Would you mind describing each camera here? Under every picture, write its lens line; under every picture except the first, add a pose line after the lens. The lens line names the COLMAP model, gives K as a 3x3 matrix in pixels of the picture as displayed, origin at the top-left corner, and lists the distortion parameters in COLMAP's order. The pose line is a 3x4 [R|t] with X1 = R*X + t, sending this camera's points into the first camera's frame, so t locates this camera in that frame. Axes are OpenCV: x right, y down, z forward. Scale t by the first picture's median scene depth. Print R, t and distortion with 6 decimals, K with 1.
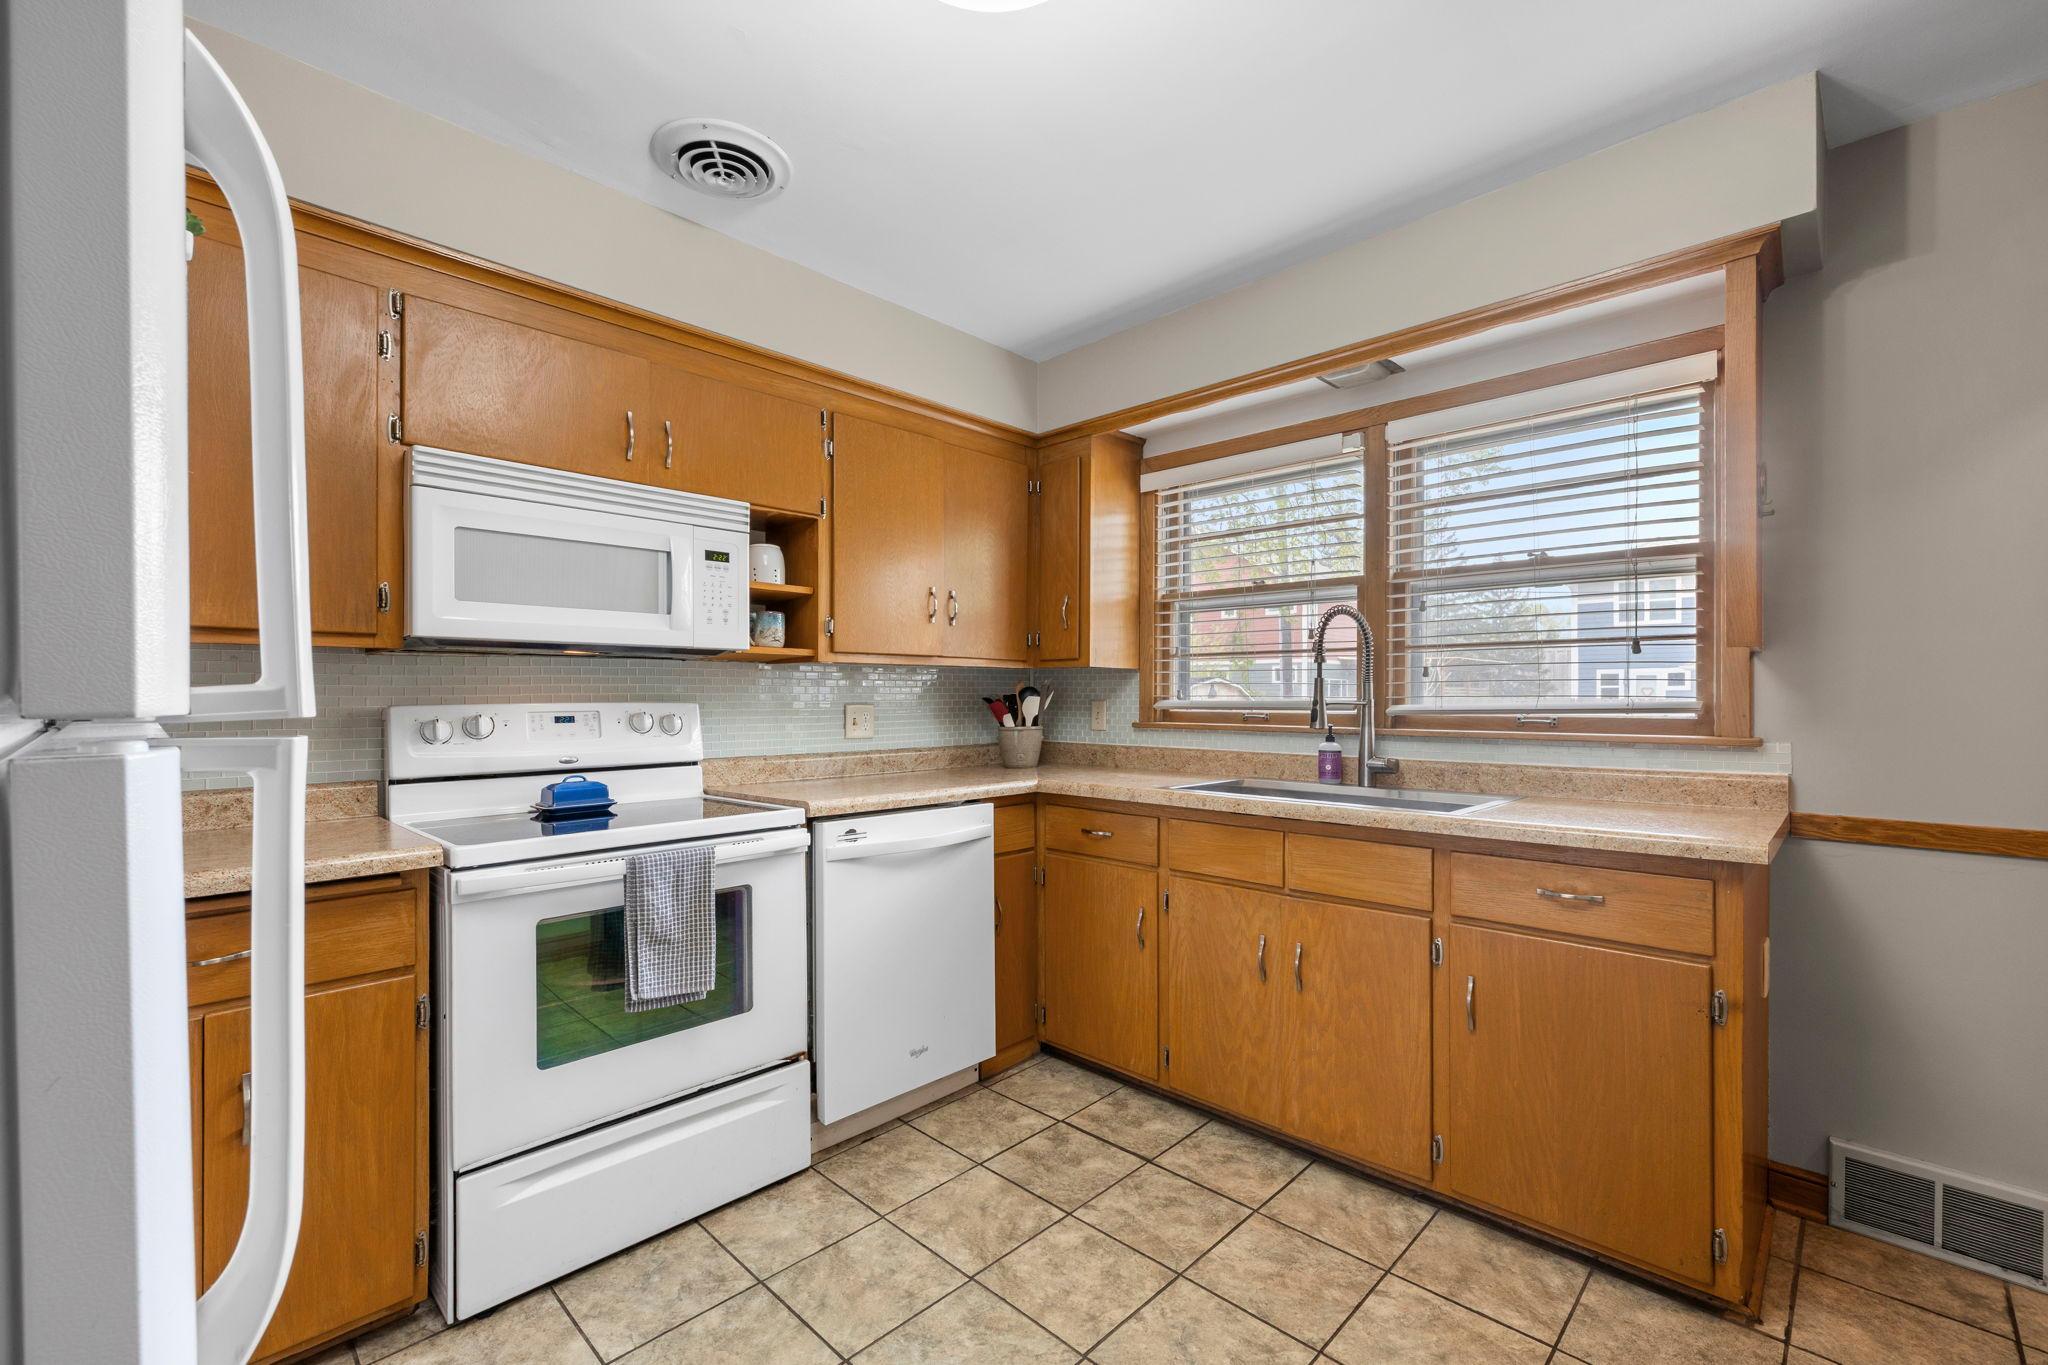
lens RADIAL K [[856.3, 0, 1038.7], [0, 856.3, 697.1], [0, 0, 1]] dist [-0.002357, 0.000670]
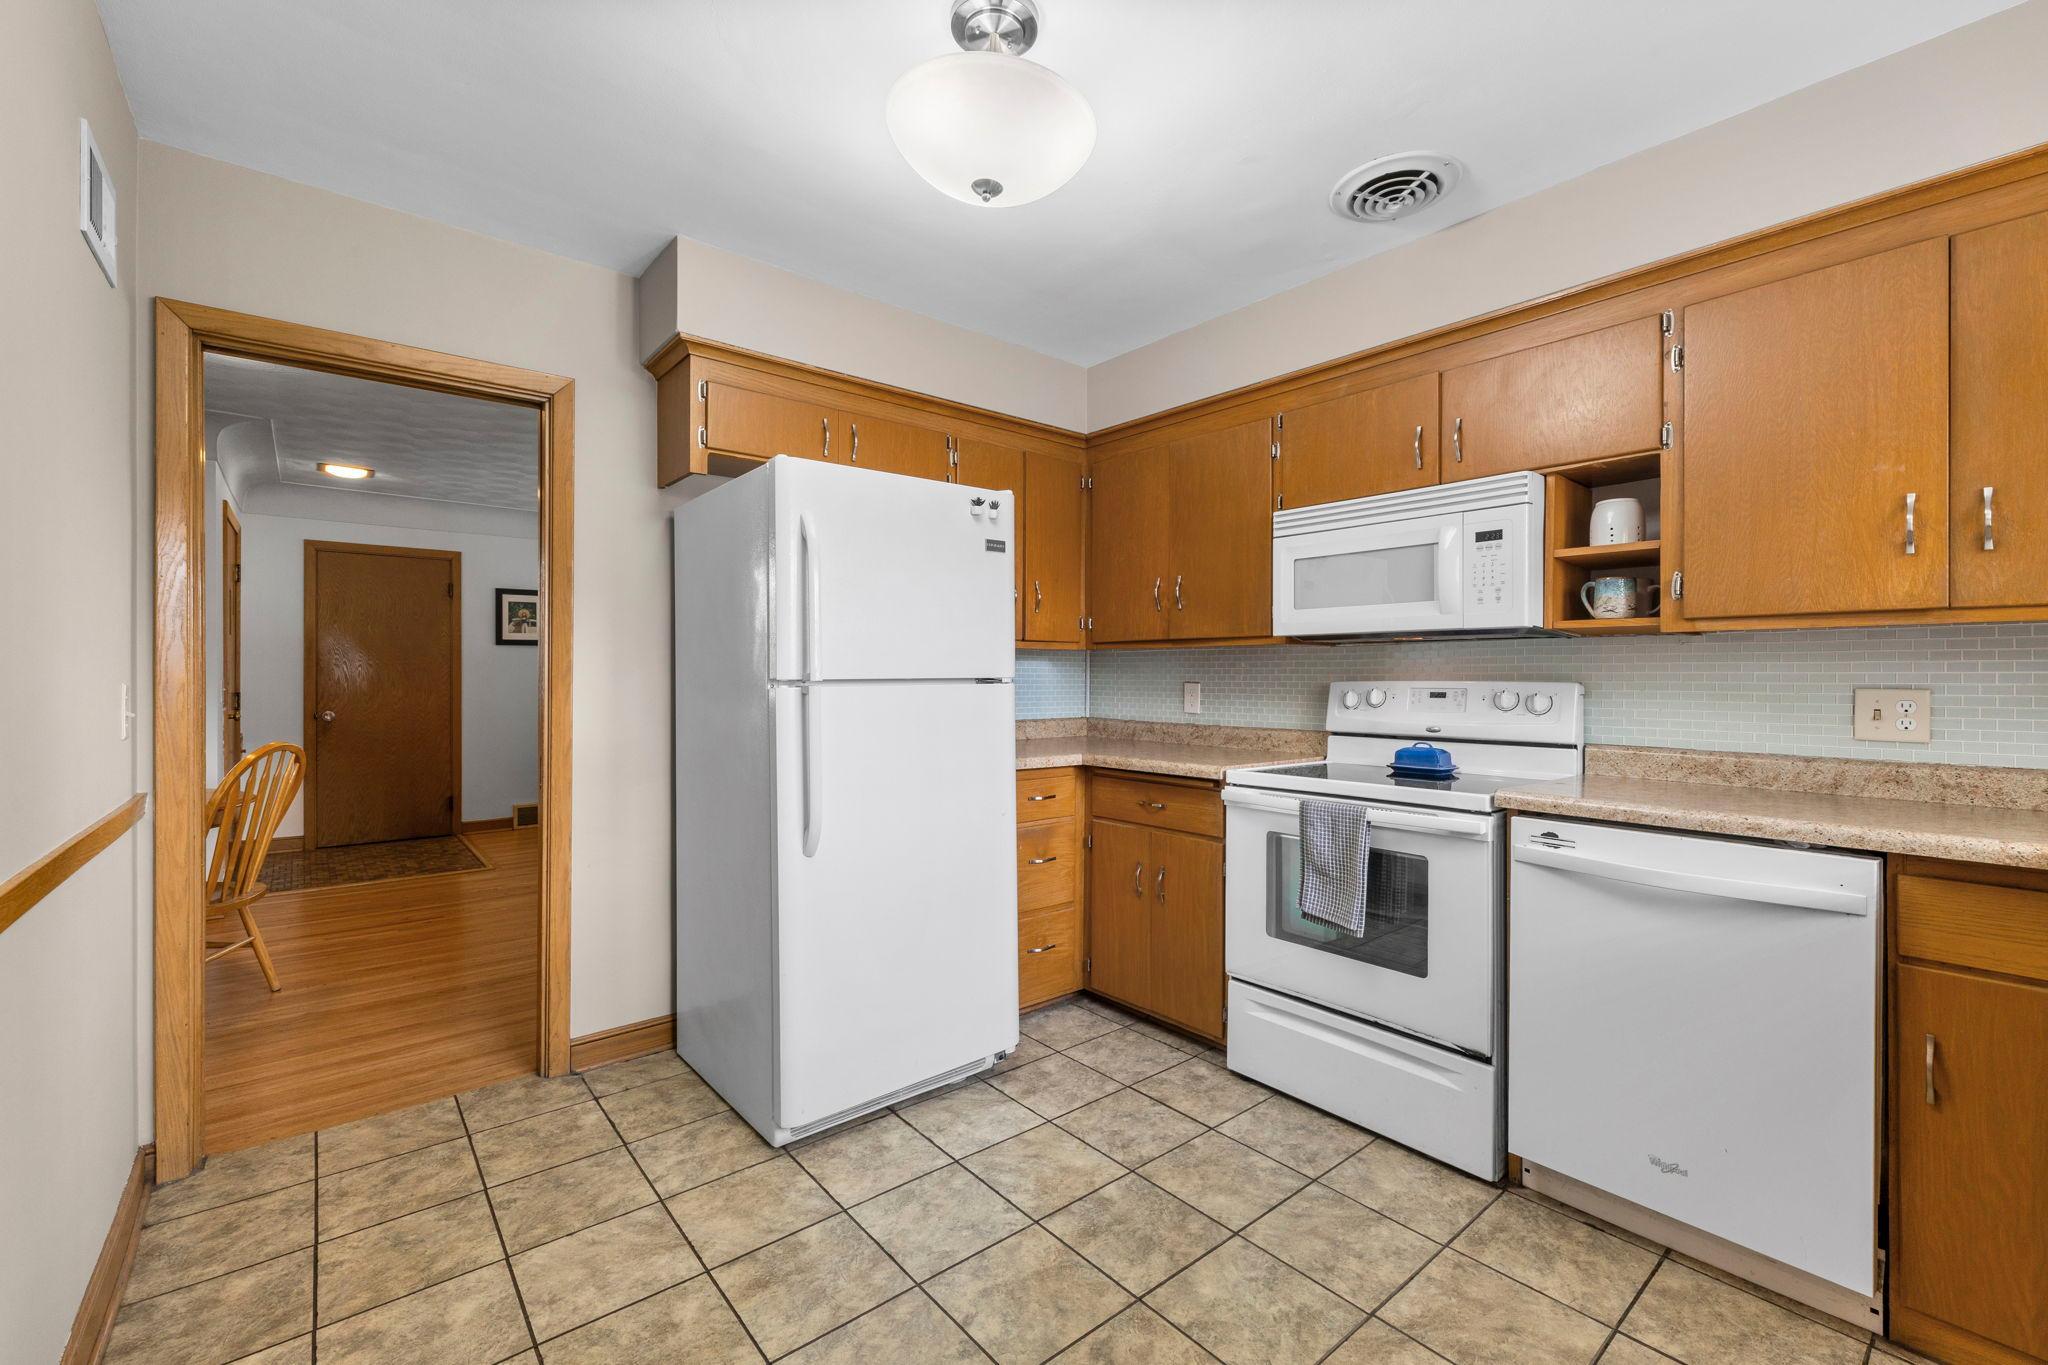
lens RADIAL K [[856.3, 0, 1030.5], [0, 856.3, 675.1], [0, 0, 1]] dist [-0.002357, 0.000670]
pose [[-0.102819, 0.000904, -0.994700, 0.718182], [-0.002524, 0.999996, 0.001170, -0.001127], [0.994697, 0.002631, -0.102816, 0.607953]]
